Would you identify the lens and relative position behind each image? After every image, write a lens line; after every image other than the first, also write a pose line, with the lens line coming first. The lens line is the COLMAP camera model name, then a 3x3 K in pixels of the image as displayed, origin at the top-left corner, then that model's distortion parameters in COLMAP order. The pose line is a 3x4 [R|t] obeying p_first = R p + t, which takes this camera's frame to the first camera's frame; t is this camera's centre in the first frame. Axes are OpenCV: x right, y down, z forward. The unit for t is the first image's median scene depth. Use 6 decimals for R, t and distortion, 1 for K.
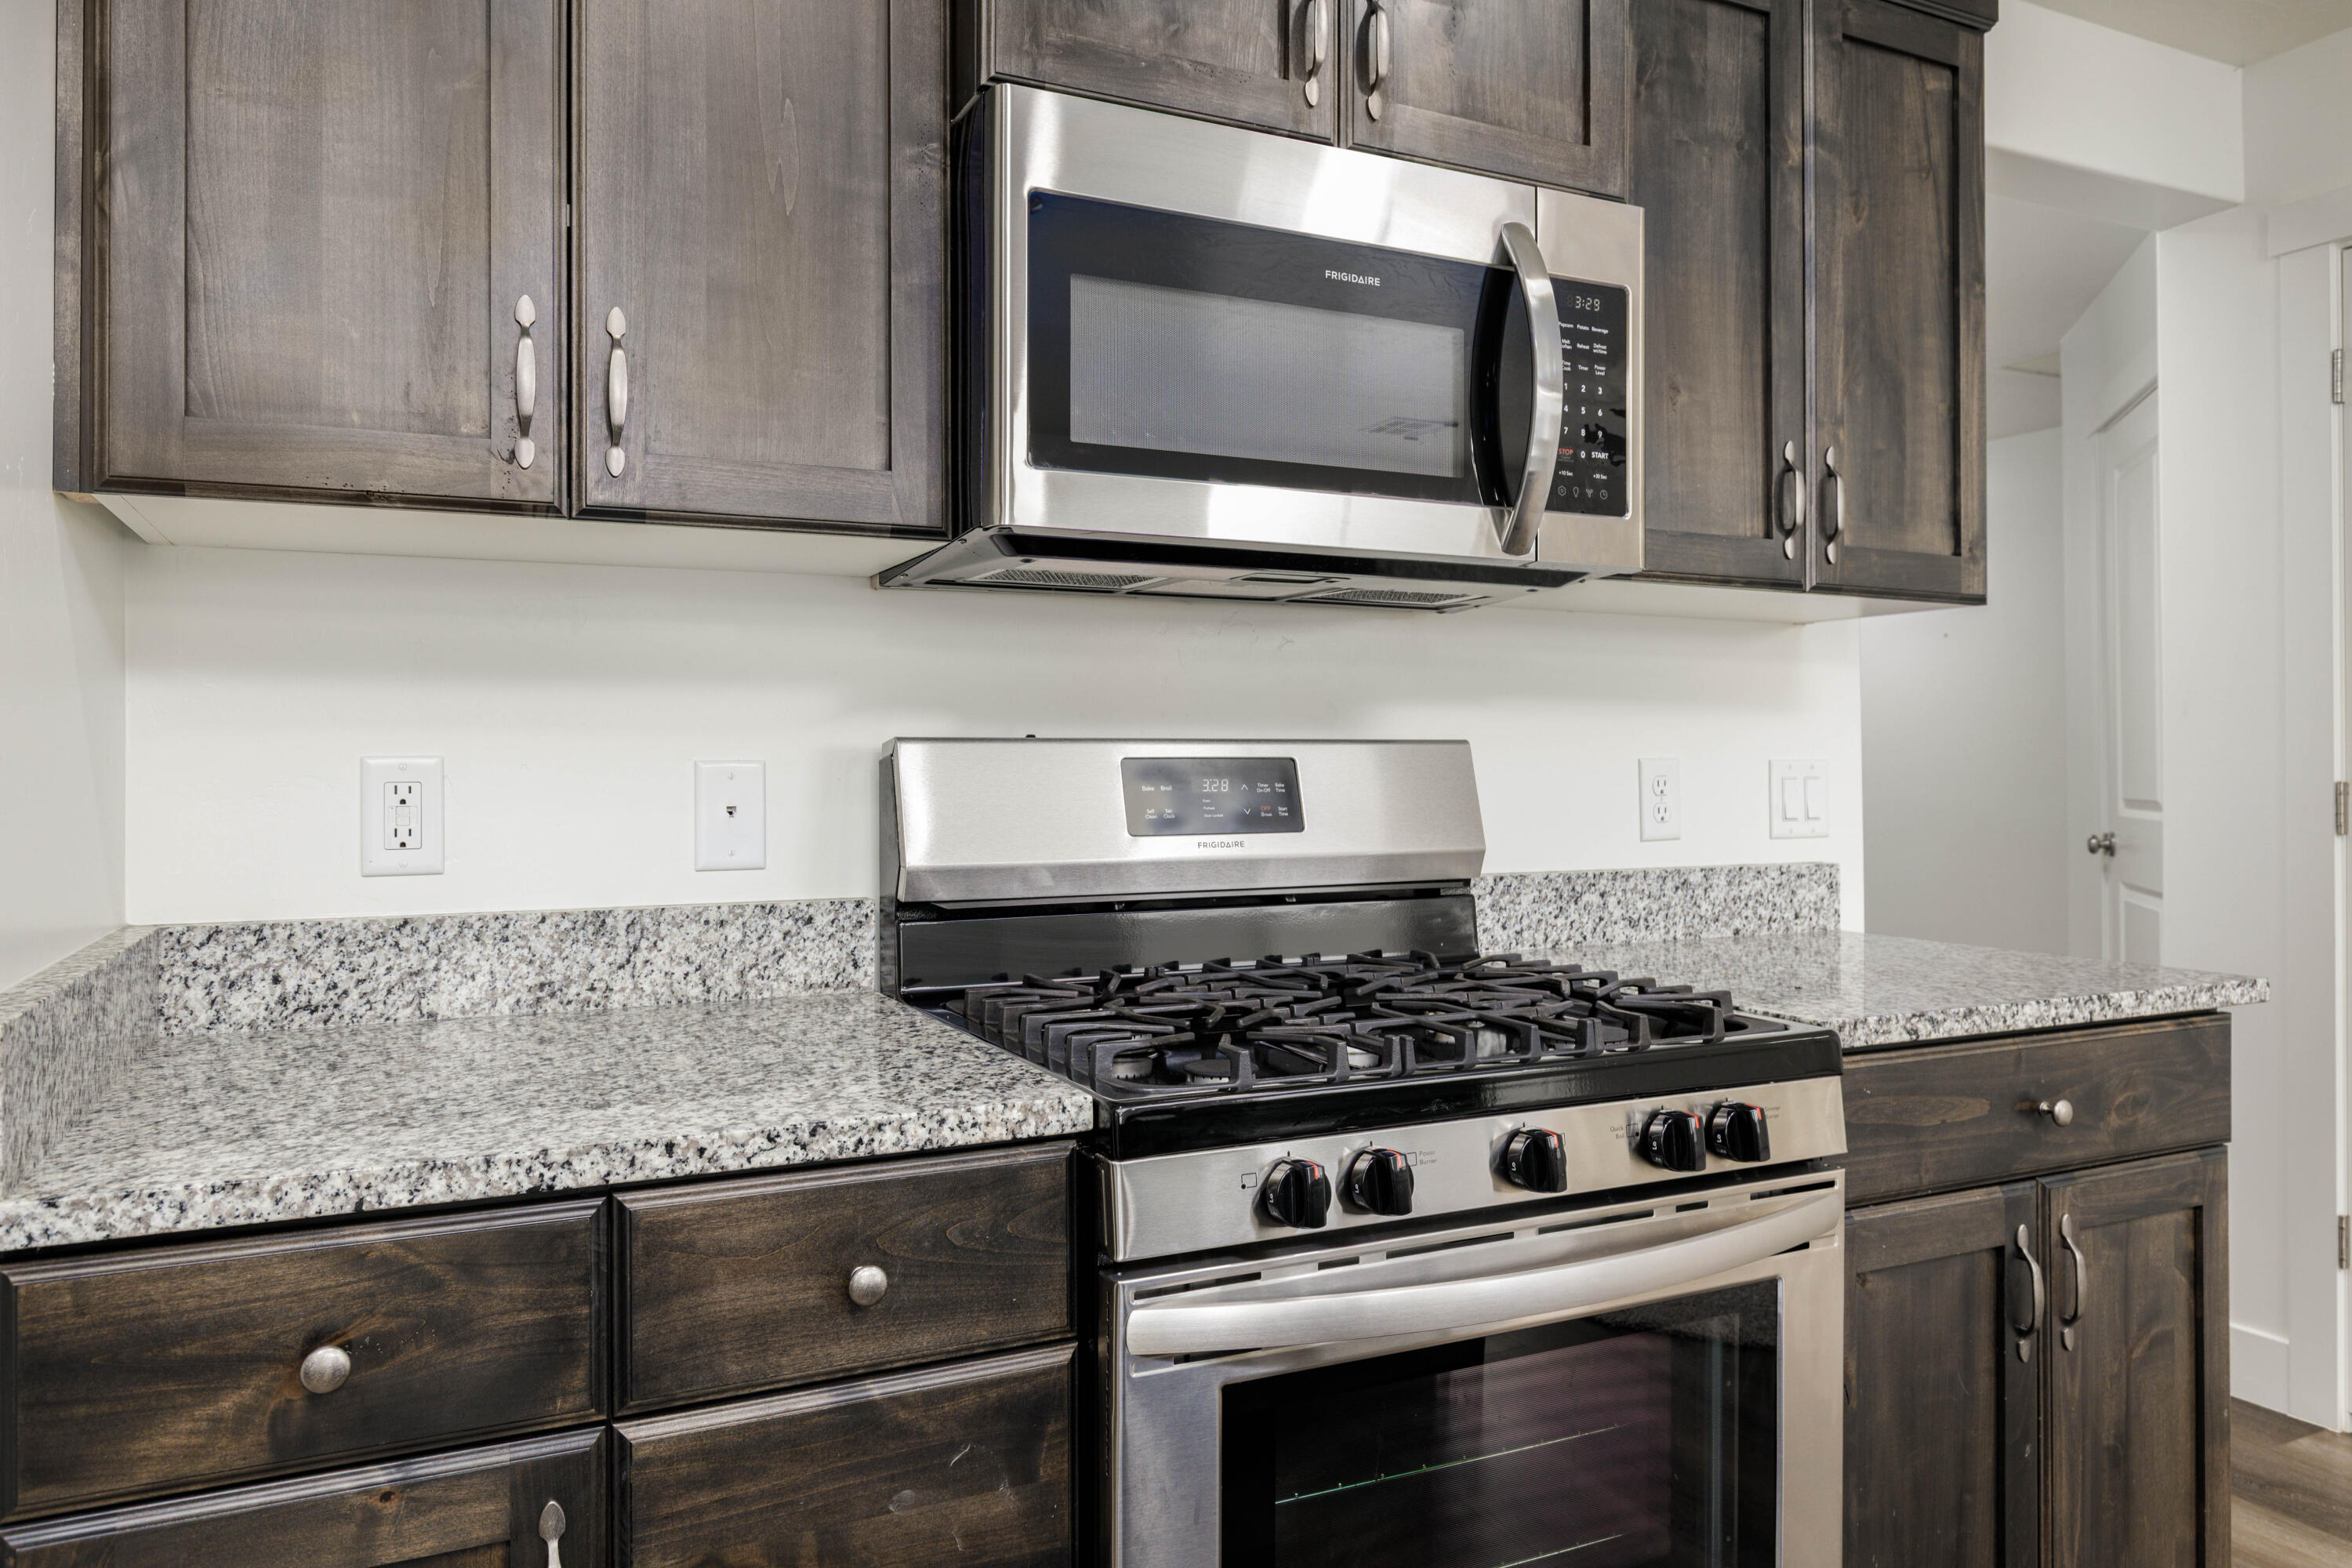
lens RADIAL K [[1601.8, 0, 1189.1], [0, 1601.8, 751.7], [0, 0, 1]] dist [-0.000796, -0.001097]
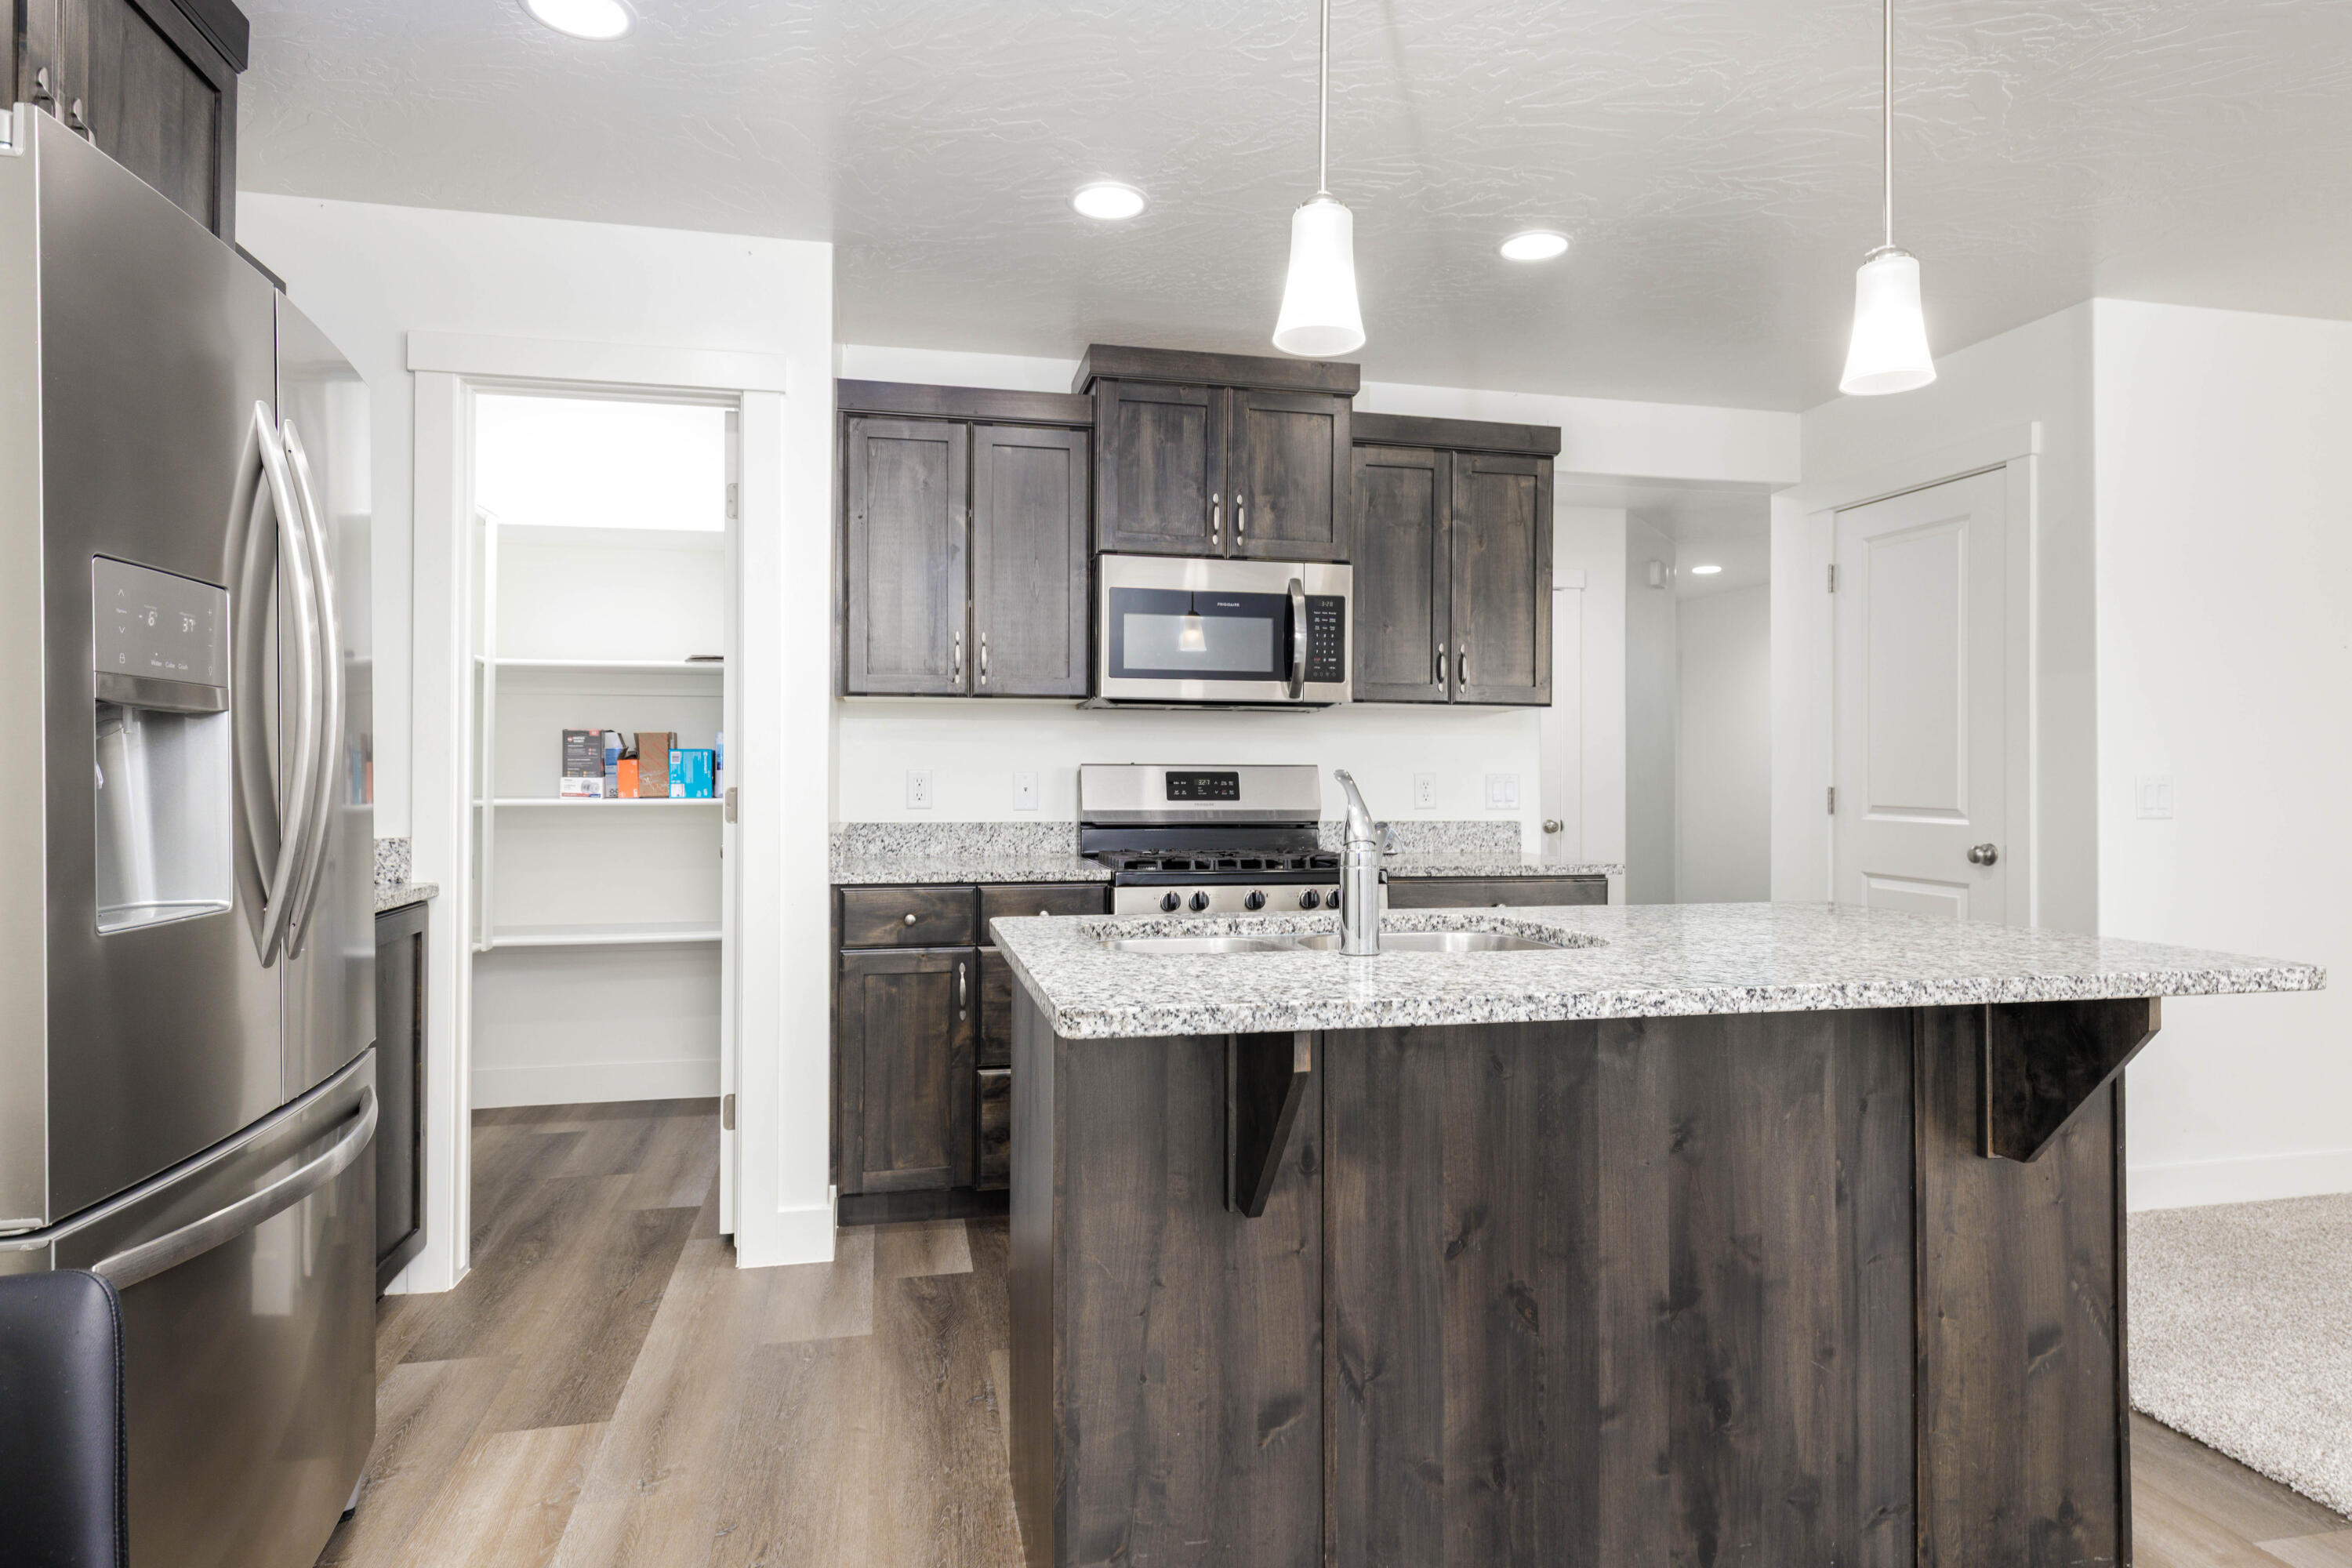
lens RADIAL K [[1330.0, 0, 1183.4], [0, 1330.0, 771.3], [0, 0, 1]] dist [0.013797, -0.004155]
pose [[0.974052, 0.005735, -0.226250, 0.551170], [-0.004528, 0.999973, 0.005850, -0.010739], [0.226277, -0.004674, 0.974052, -1.306559]]
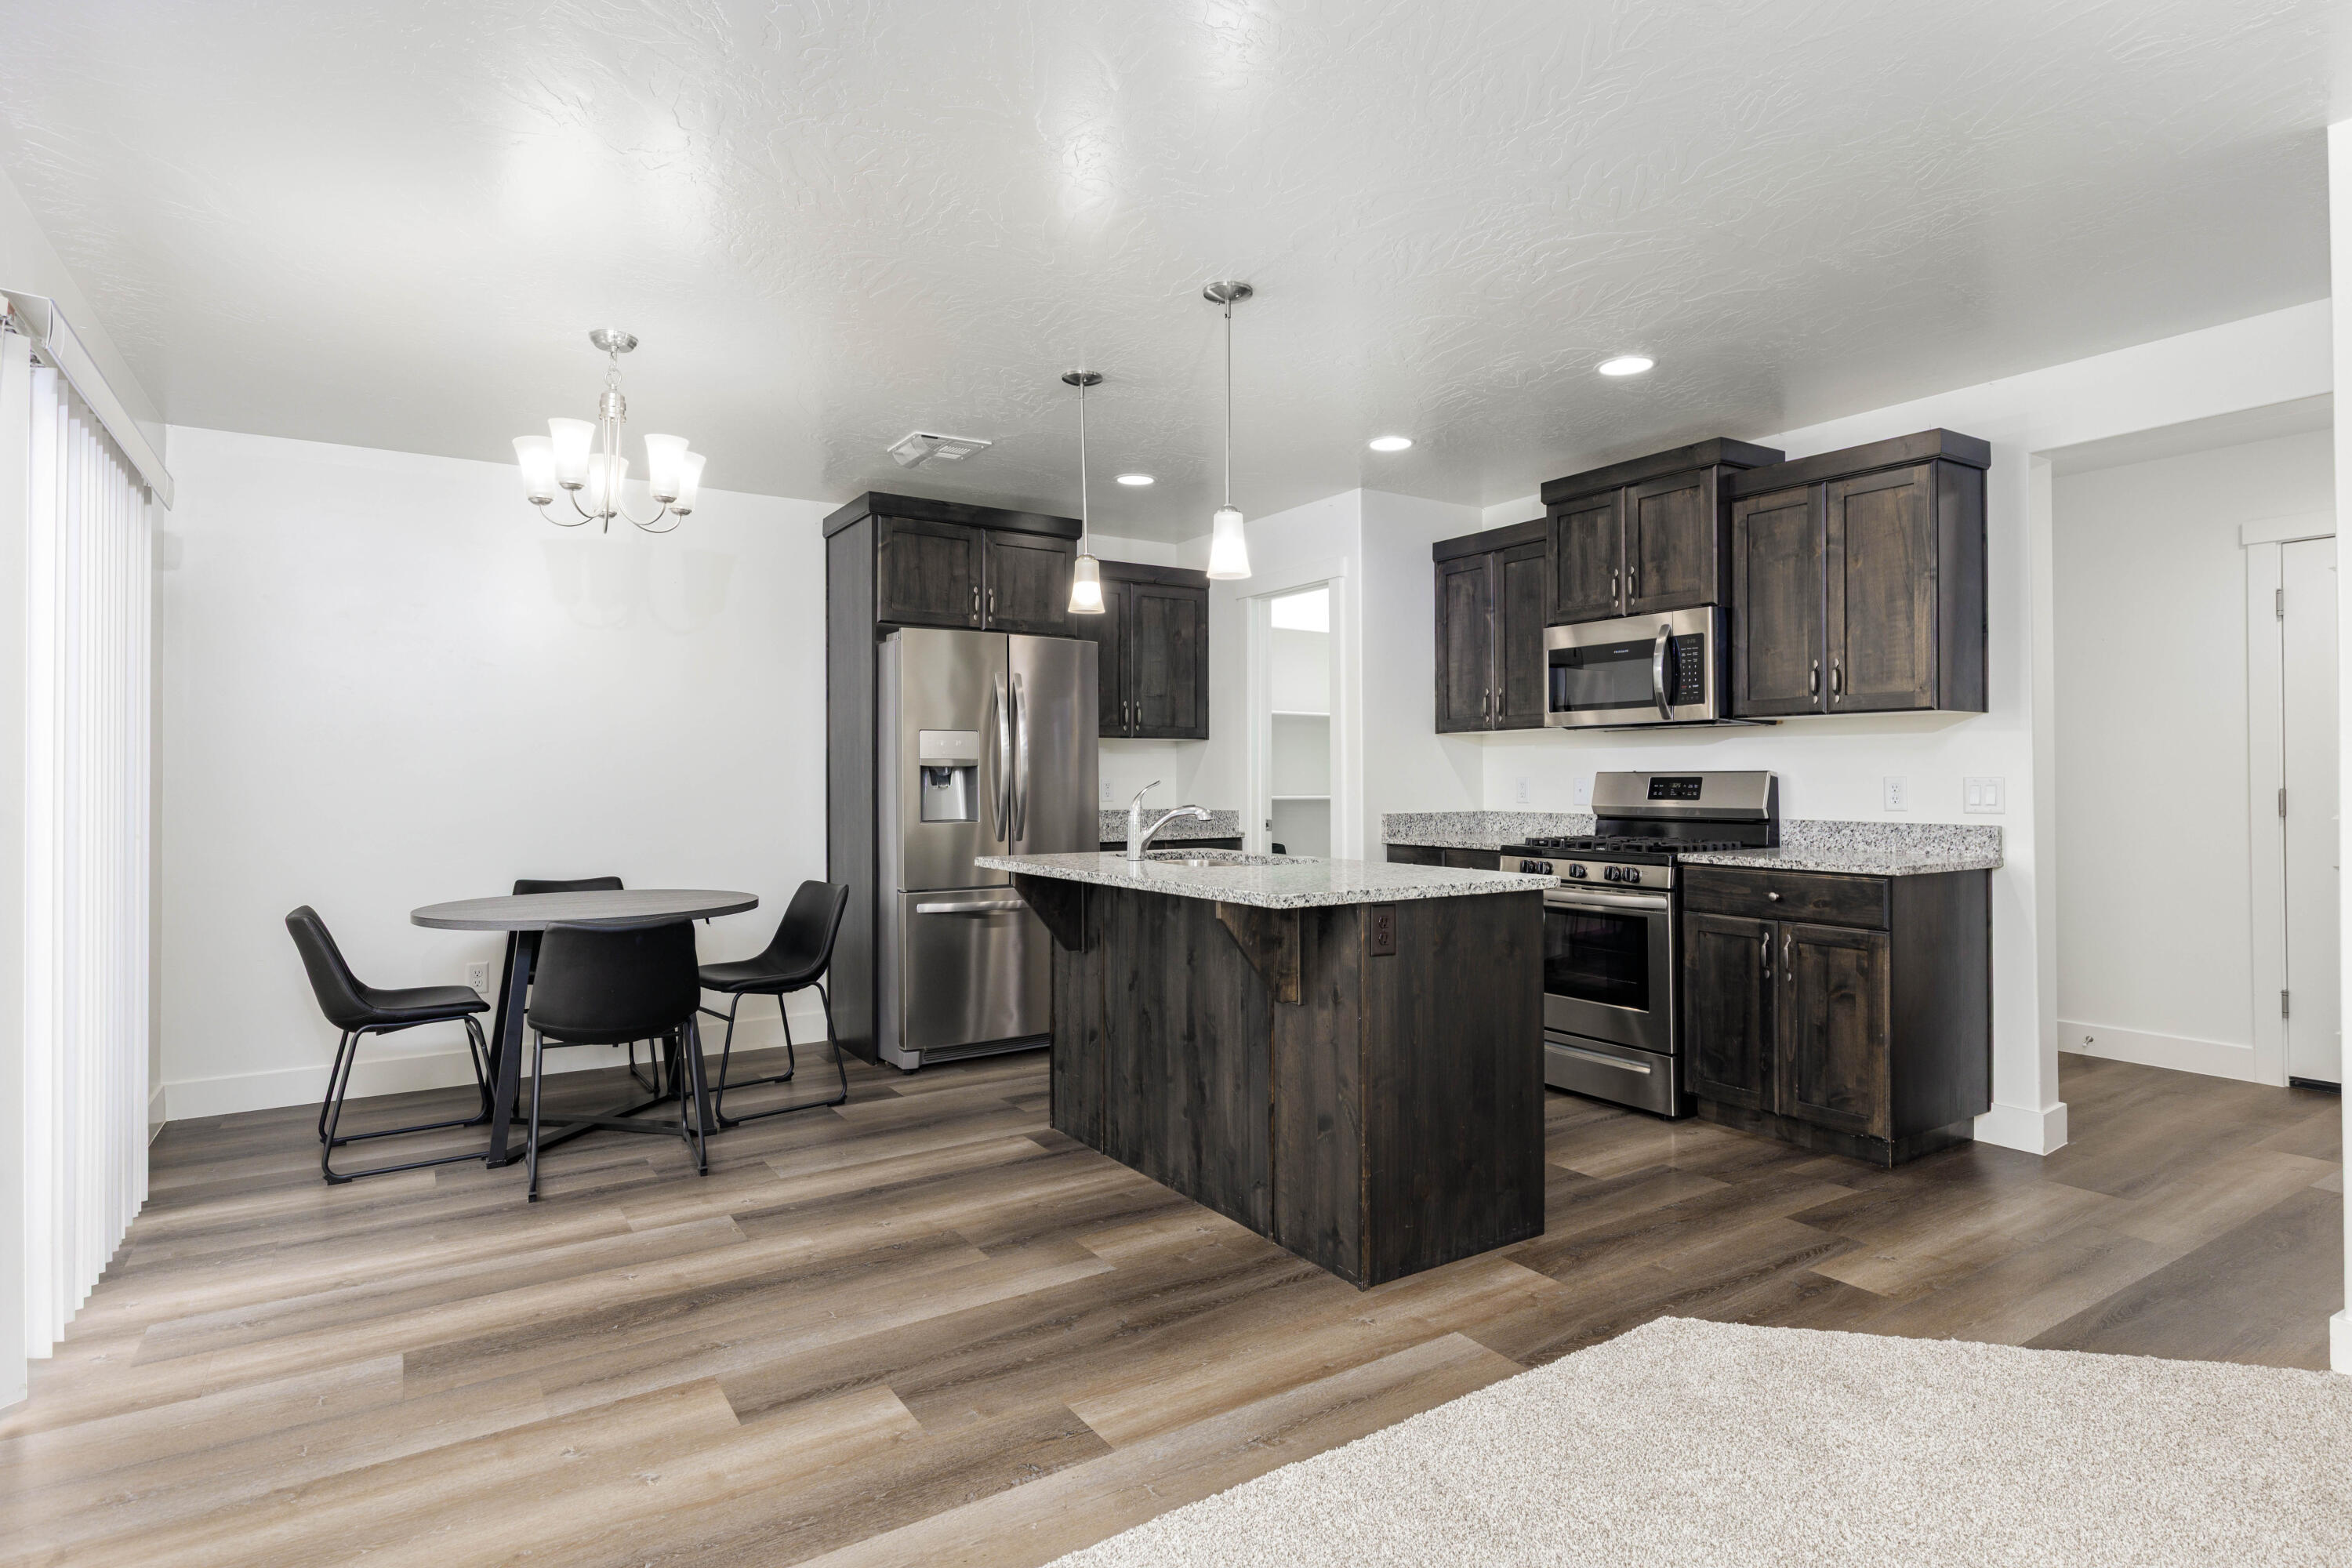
lens RADIAL K [[1233.5, 0, 1174.2], [0, 1233.5, 783.4], [0, 0, 1]] dist [-0.002186, -0.000222]
pose [[0.117419, 0.004358, -0.993073, 2.820483], [0.010162, 0.999933, 0.005590, -0.009600], [0.993030, -0.010748, 0.117367, -0.388518]]
